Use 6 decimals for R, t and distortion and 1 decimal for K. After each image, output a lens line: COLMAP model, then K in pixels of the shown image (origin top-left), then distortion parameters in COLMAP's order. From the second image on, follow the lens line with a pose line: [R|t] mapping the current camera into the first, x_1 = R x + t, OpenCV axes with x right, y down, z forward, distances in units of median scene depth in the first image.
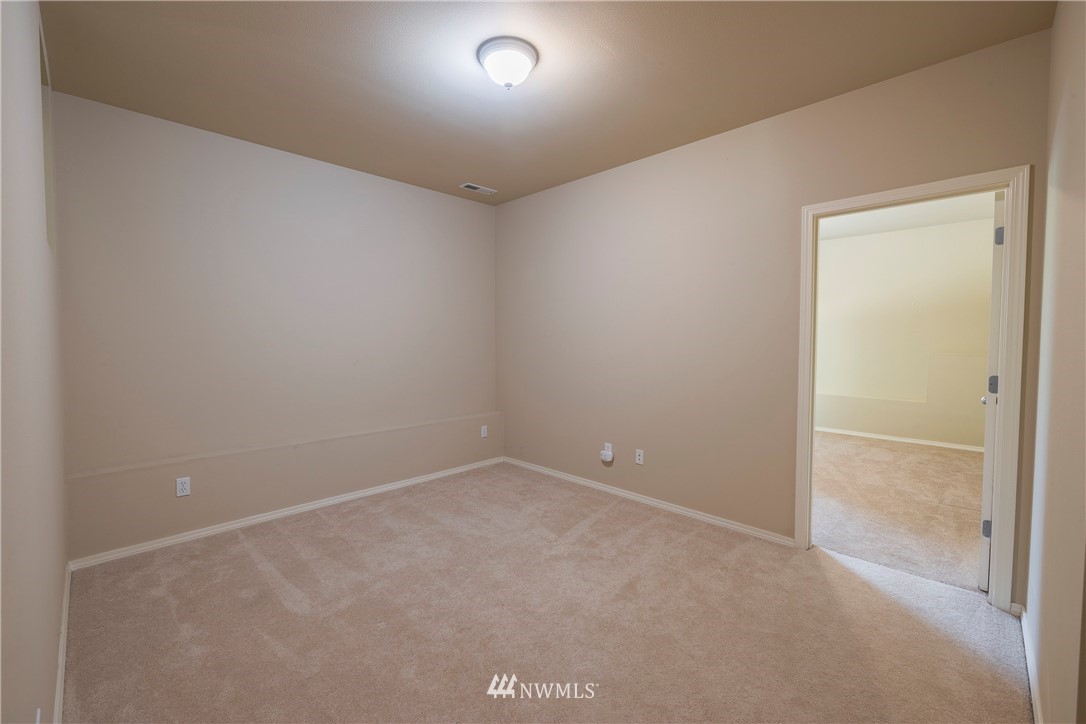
lens RADIAL K [[453.0, 0, 538.6], [0, 453.0, 356.7], [0, 0, 1]] dist [0.000205, -0.000053]
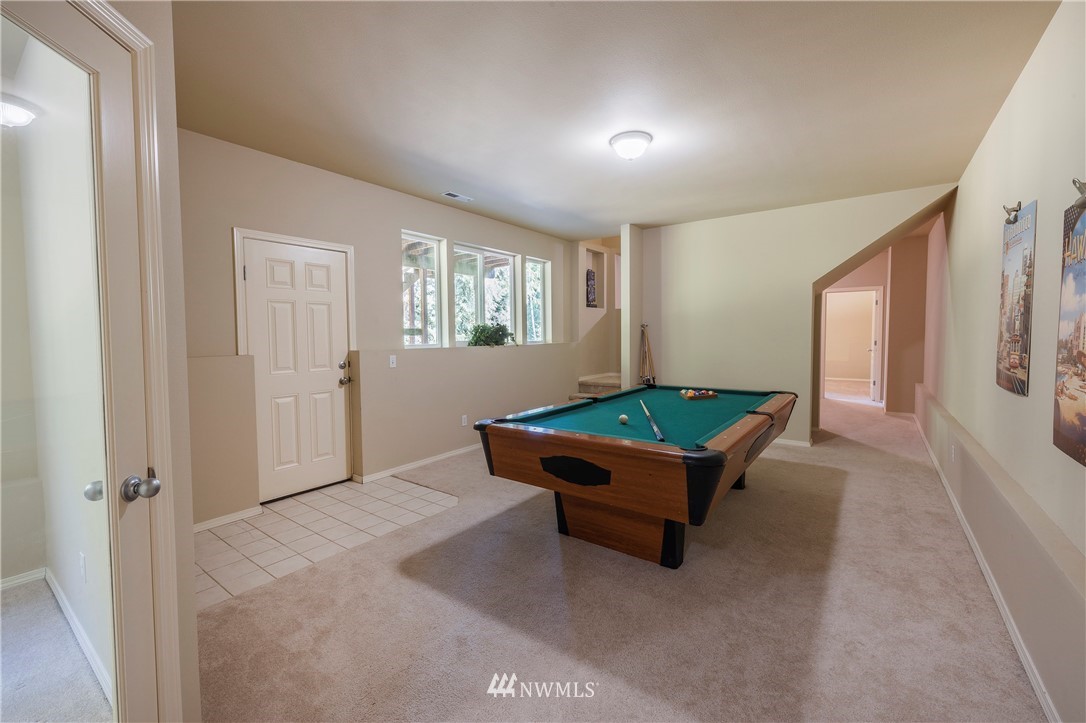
lens RADIAL K [[453.0, 0, 538.6], [0, 453.0, 356.2], [0, 0, 1]] dist [0.000205, -0.000053]
pose [[0.989390, -0.015474, 0.144456, -0.302139], [0.014196, 0.999851, 0.009872, 0.011004], [-0.144588, -0.007716, 0.989462, -0.303044]]
